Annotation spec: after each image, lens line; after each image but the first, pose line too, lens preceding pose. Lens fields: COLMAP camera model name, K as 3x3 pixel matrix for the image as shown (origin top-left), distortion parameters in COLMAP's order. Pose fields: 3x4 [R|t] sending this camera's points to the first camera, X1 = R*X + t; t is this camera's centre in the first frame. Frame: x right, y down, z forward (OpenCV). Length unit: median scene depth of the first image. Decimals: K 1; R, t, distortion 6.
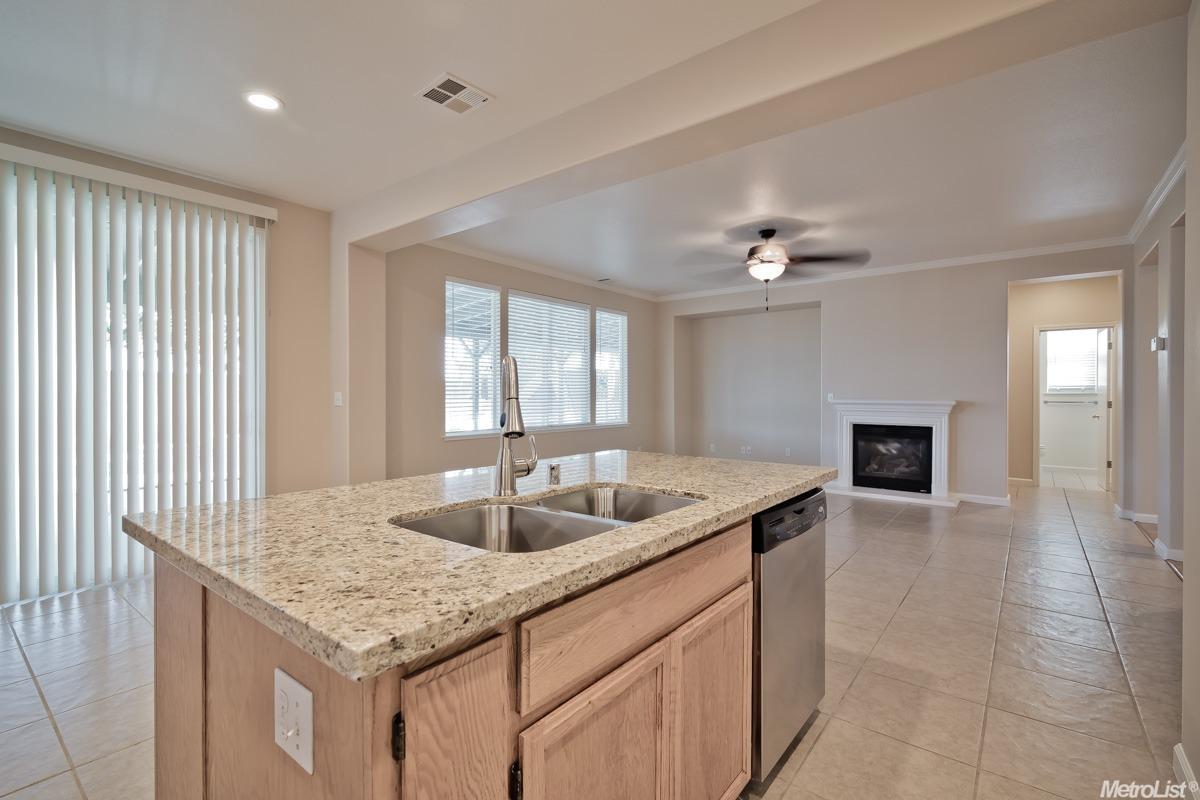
lens RADIAL K [[558.0, 0, 605.7], [0, 558.0, 397.6], [0, 0, 1]] dist [0.001213, -0.003157]
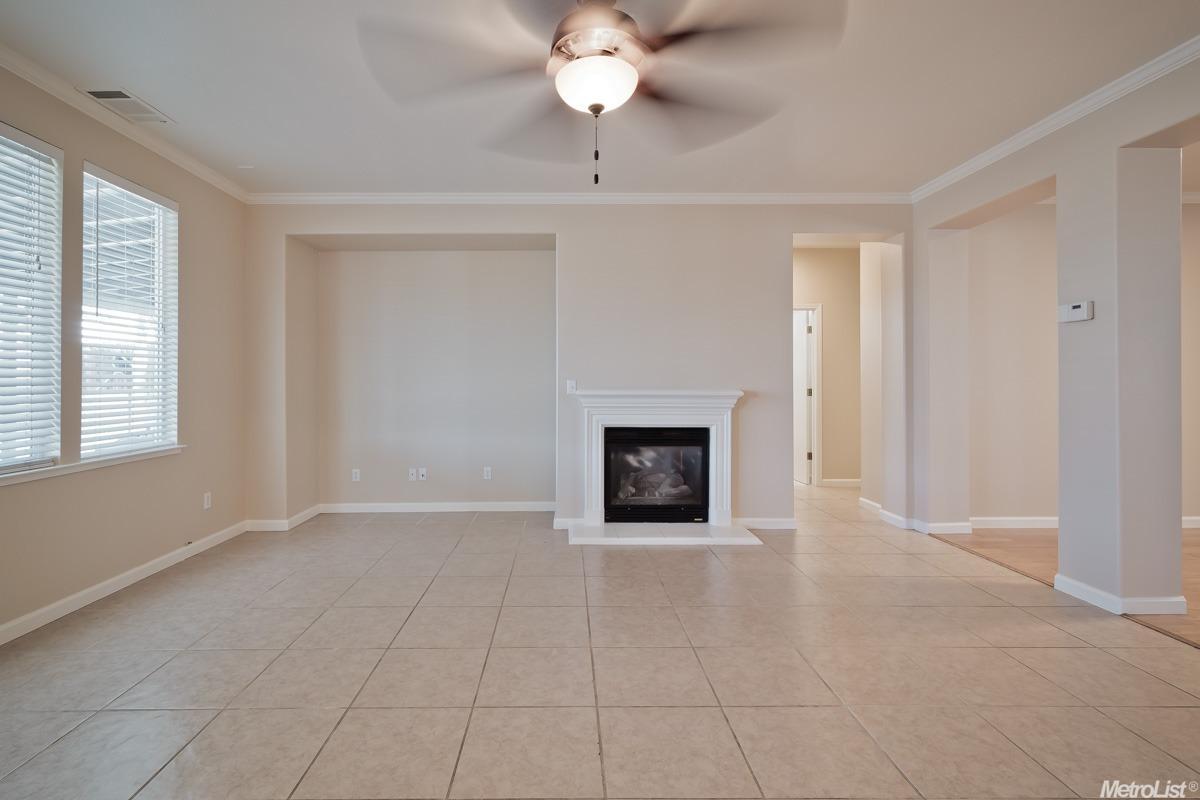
lens RADIAL K [[558.0, 0, 581.1], [0, 558.0, 375.1], [0, 0, 1]] dist [0.001213, -0.003157]
pose [[0.780809, 0.006409, 0.624737, 0.013796], [0.005744, 0.999831, -0.017436, -0.002798], [-0.624743, 0.017203, 0.780641, 0.510090]]
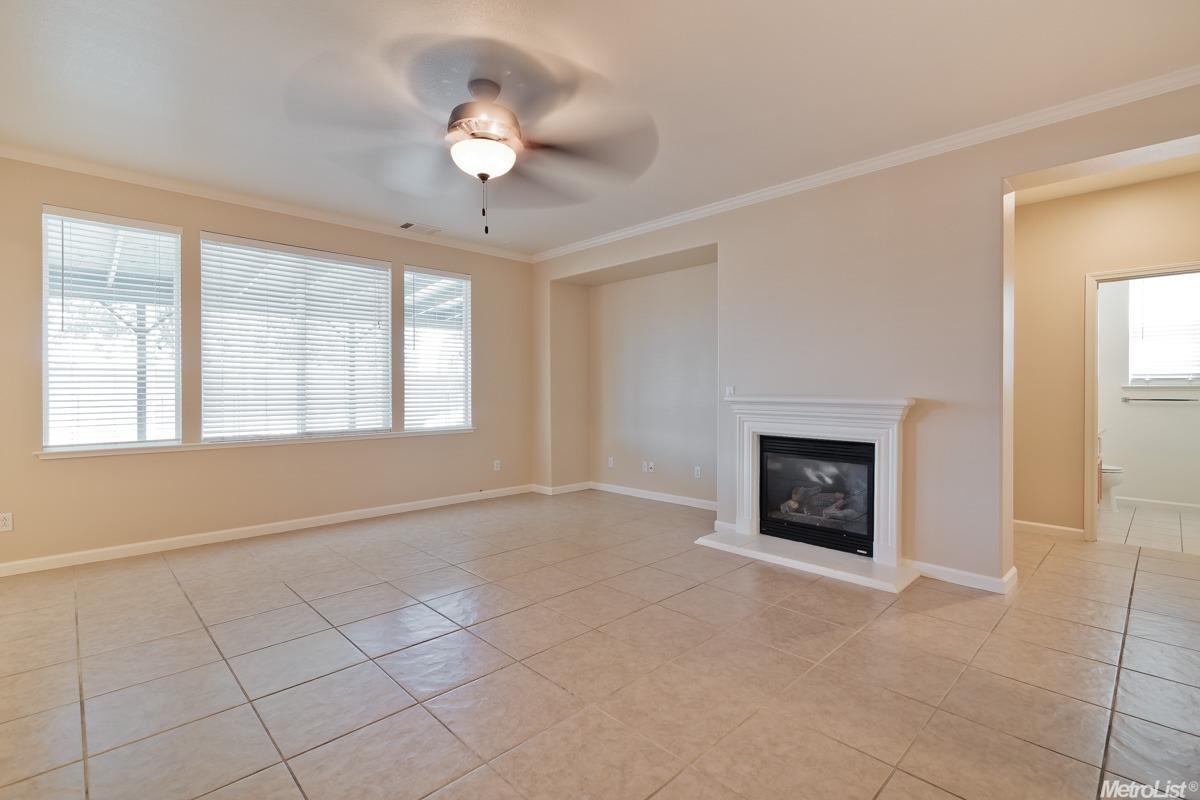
lens RADIAL K [[558.0, 0, 604.8], [0, 558.0, 389.8], [0, 0, 1]] dist [0.001213, -0.003157]
pose [[0.990742, -0.000551, -0.135756, 0.358855], [-0.000149, 0.999987, -0.005140, -0.000439], [0.135757, 0.005113, 0.990729, 0.357315]]
